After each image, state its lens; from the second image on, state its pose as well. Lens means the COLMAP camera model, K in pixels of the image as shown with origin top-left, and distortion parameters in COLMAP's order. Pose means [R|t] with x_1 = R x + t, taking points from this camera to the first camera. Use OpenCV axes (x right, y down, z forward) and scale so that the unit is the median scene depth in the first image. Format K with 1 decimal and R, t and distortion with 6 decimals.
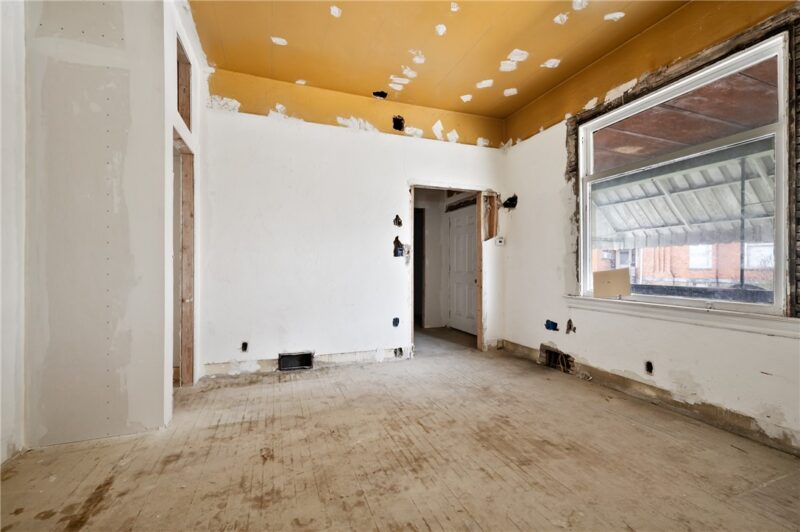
lens RADIAL K [[348.7, 0, 399.2], [0, 348.7, 264.9], [0, 0, 1]] dist [-0.004510, 0.000514]
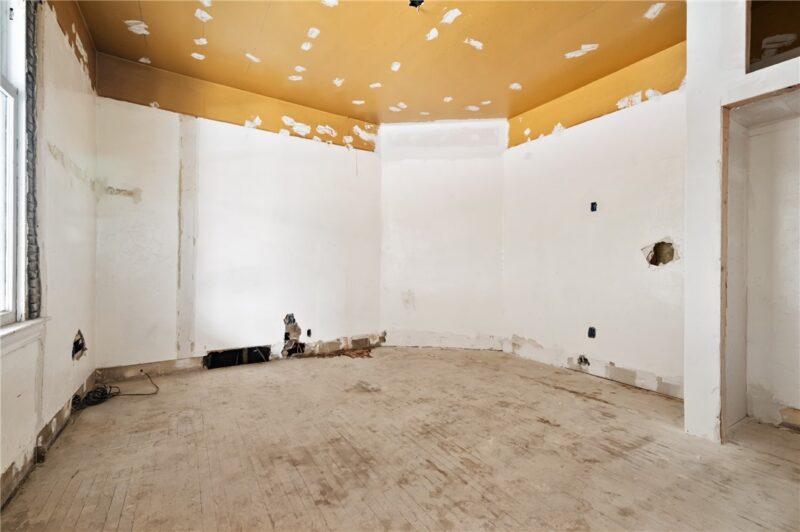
lens RADIAL K [[348.7, 0, 398.1], [0, 348.7, 267.2], [0, 0, 1]] dist [-0.004510, 0.000514]
pose [[-0.983353, -0.007938, -0.181534, 0.332166], [-0.007554, 0.999968, -0.002804, 0.007966], [0.181550, -0.001386, -0.983381, 1.929784]]
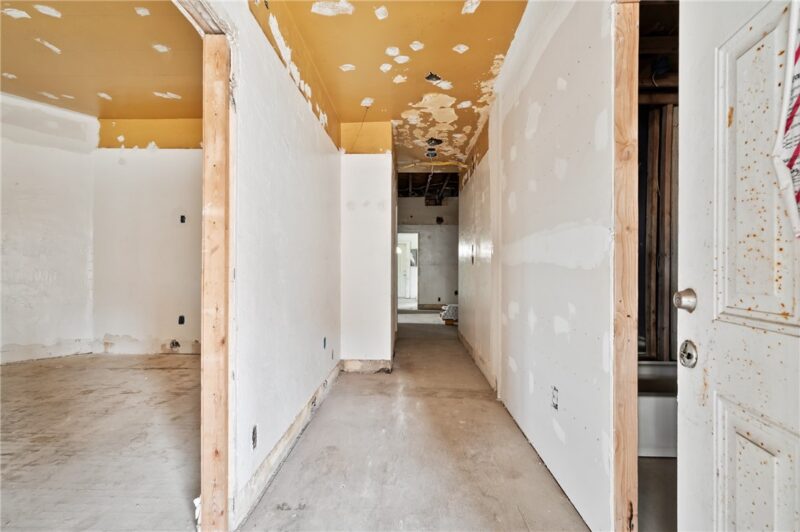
lens RADIAL K [[348.7, 0, 400.1], [0, 348.7, 268.9], [0, 0, 1]] dist [-0.004510, 0.000514]
pose [[-0.384995, -0.004349, -0.922908, 0.523442], [-0.003106, 0.999989, -0.003417, 0.007733], [0.922913, 0.001551, -0.385005, 2.445730]]
